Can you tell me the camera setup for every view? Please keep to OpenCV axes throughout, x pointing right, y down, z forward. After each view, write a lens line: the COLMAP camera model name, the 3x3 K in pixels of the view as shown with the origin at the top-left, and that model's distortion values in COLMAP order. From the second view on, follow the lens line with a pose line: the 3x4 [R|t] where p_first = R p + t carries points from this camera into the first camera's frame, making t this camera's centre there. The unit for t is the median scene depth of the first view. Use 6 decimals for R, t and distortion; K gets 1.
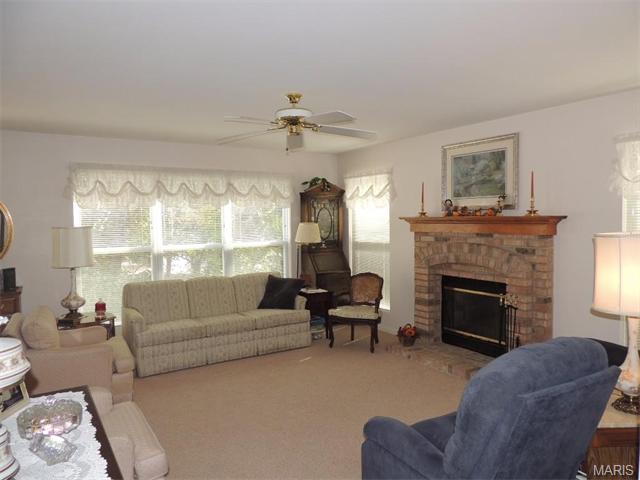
lens RADIAL K [[459.7, 0, 320.0], [0, 459.7, 240.0], [0, 0, 1]] dist [-0.016127, -0.002626]
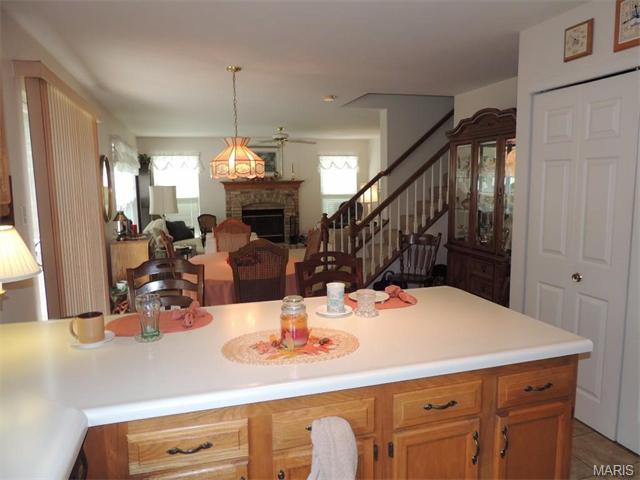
lens RADIAL K [[459.7, 0, 320.0], [0, 459.7, 240.0], [0, 0, 1]] dist [-0.016127, -0.002626]
pose [[0.261707, -0.122172, 0.957384, -1.728997], [0.055116, 0.992229, 0.111552, -0.001427], [-0.963572, 0.023574, 0.266407, 0.153925]]
